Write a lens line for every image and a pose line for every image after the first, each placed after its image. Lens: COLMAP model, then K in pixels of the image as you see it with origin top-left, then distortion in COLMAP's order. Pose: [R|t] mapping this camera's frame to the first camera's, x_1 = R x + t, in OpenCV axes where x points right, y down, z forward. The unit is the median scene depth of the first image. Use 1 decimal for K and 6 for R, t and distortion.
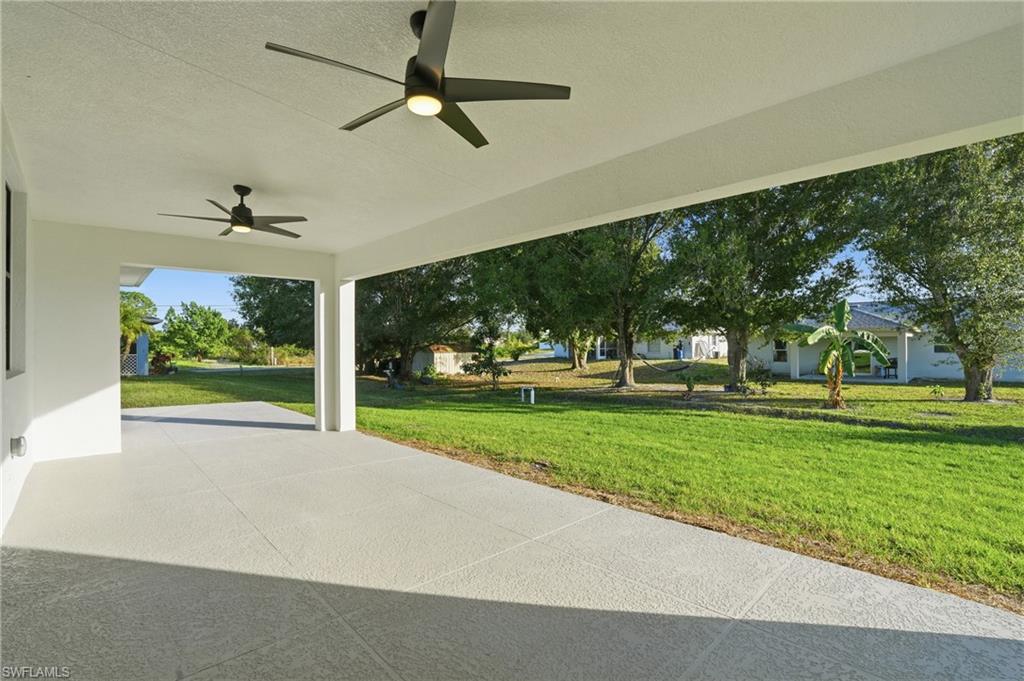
lens RADIAL K [[469.0, 0, 506.6], [0, 469.0, 340.2], [0, 0, 1]] dist [-0.039198, 0.000885]
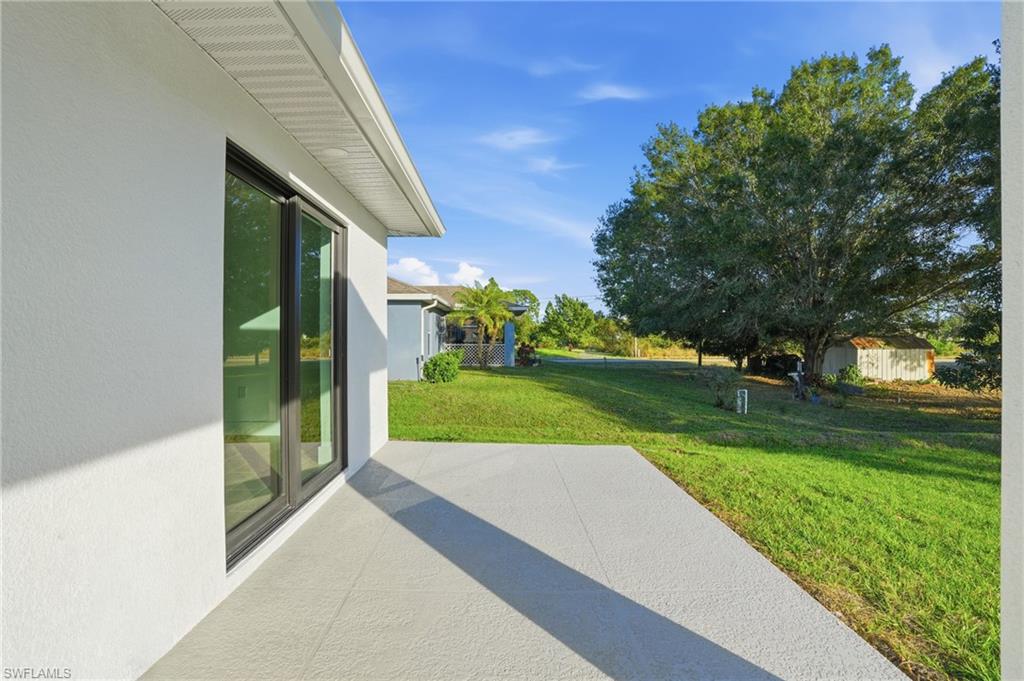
lens RADIAL K [[469.0, 0, 505.4], [0, 469.0, 338.9], [0, 0, 1]] dist [-0.039198, 0.000885]
pose [[0.741726, 0.010027, -0.670628, -0.065772], [0.000996, 0.999871, 0.016050, 0.001696], [0.670702, -0.012573, 0.741620, 0.121031]]
